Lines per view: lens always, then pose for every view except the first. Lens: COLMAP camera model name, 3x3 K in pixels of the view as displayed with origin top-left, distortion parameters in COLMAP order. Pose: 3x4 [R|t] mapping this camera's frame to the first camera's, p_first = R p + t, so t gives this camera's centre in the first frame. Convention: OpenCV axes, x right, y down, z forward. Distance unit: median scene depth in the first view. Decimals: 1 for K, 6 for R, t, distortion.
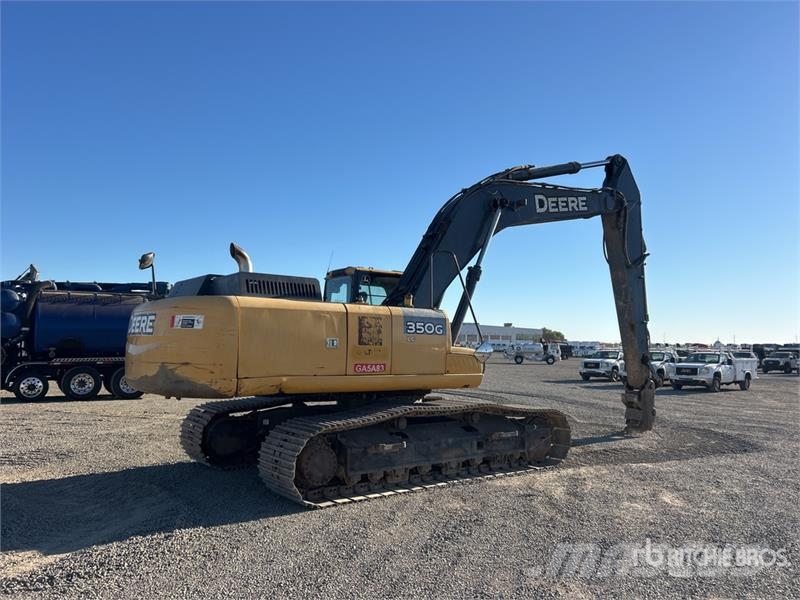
lens RADIAL K [[608.2, 0, 399.2], [0, 608.2, 305.9], [0, 0, 1]] dist [0.075985, -0.089457]
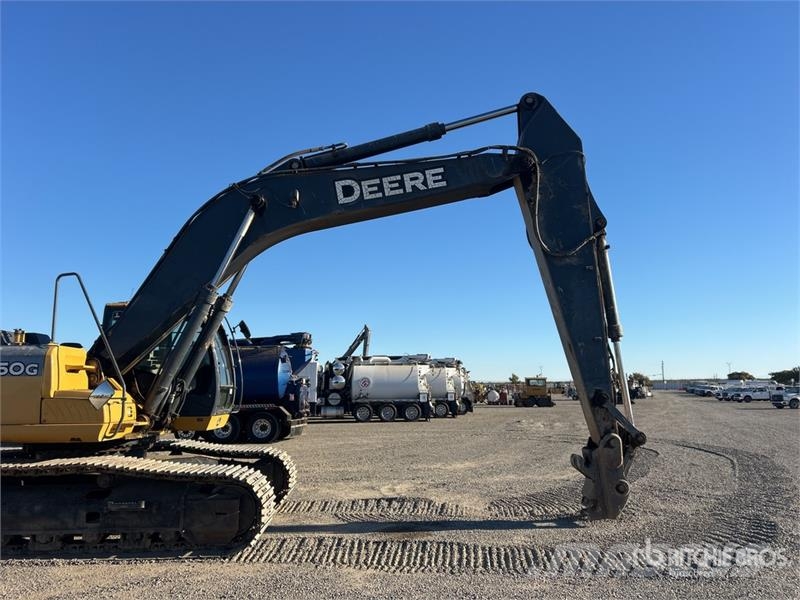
lens RADIAL K [[608.2, 0, 399.2], [0, 608.2, 305.9], [0, 0, 1]] dist [0.075985, -0.089457]
pose [[0.812524, -0.103701, -0.573629, 0.698464], [0.061966, 0.993839, -0.091894, 0.044252], [0.579625, 0.039121, 0.813944, 0.438124]]
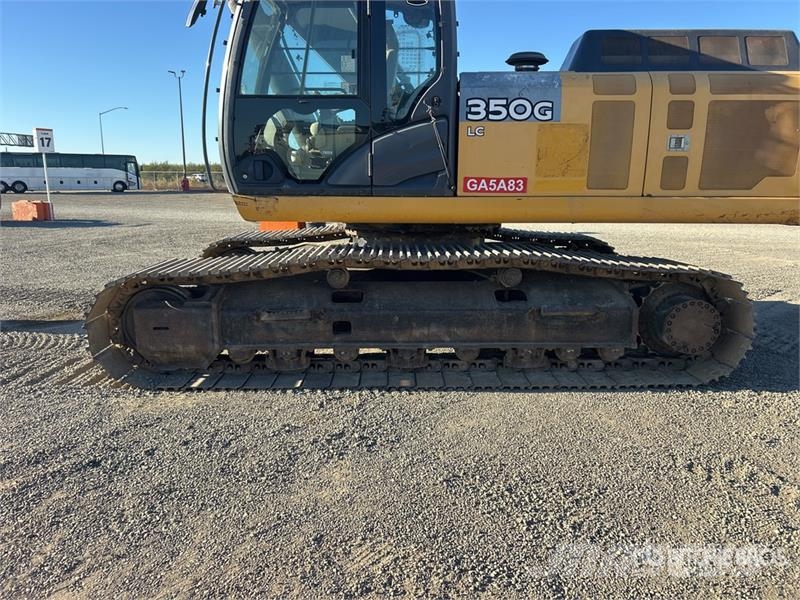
lens RADIAL K [[601.1, 0, 385.3], [0, 601.1, 304.1], [0, 0, 1]] dist [0.089154, -0.096654]
pose [[0.795261, 0.119966, -0.594279, 0.213284], [0.048647, 0.964440, 0.259788, 0.041272], [0.604312, -0.235509, 0.761146, 0.340588]]
